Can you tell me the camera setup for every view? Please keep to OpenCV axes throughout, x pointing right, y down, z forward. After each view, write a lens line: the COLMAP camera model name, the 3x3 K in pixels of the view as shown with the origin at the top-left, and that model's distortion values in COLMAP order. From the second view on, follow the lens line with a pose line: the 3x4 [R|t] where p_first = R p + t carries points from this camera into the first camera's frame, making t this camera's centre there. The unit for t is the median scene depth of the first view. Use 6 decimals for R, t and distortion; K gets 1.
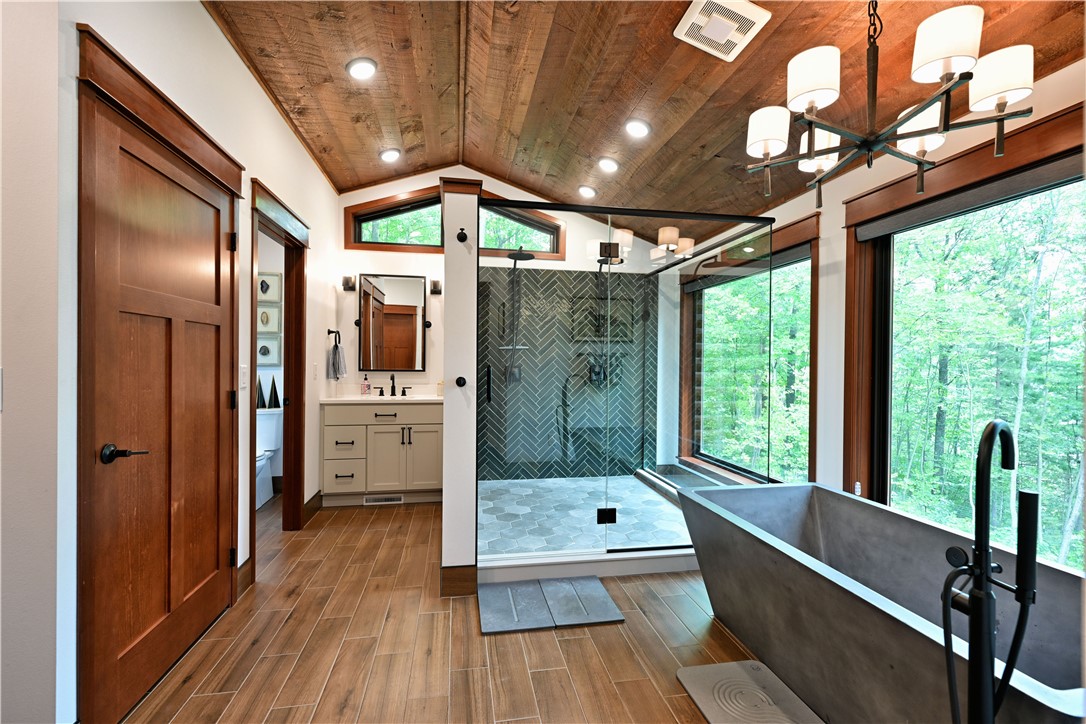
lens RADIAL K [[481.9, 0, 523.5], [0, 481.9, 363.1], [0, 0, 1]] dist [-0.002502, -0.000571]
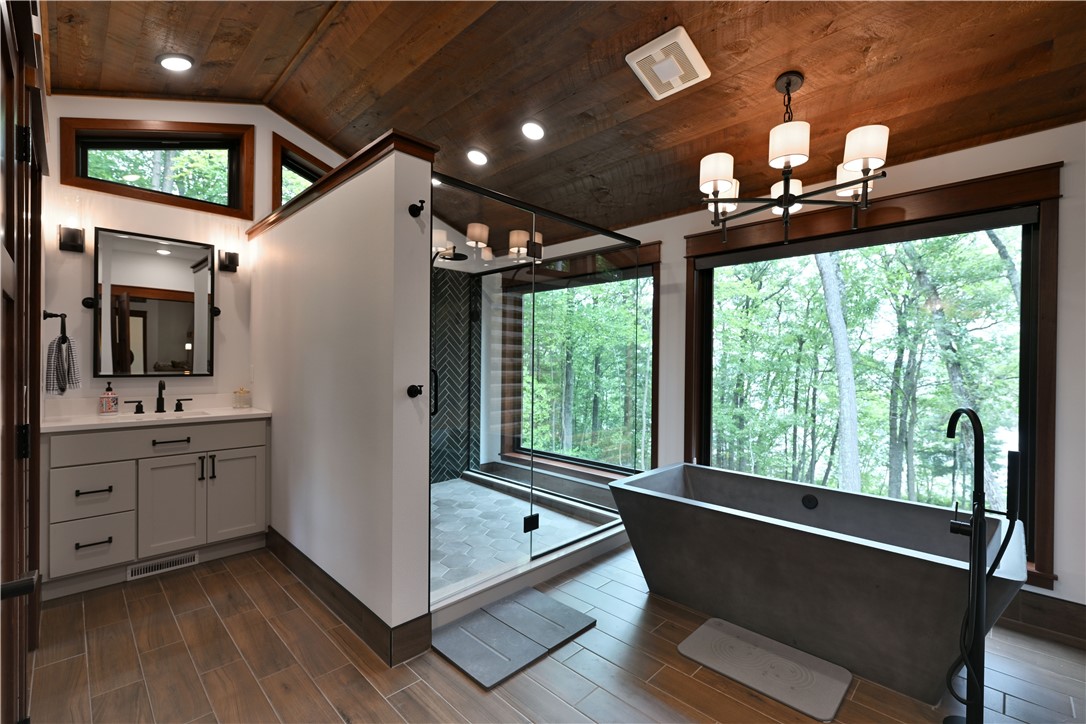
lens RADIAL K [[481.9, 0, 539.3], [0, 481.9, 363.3], [0, 0, 1]] dist [-0.002502, -0.000571]
pose [[0.809068, -0.002828, 0.587708, -0.264126], [-0.000892, 0.999981, 0.006040, -0.007696], [-0.587714, -0.005411, 0.809051, 0.139319]]
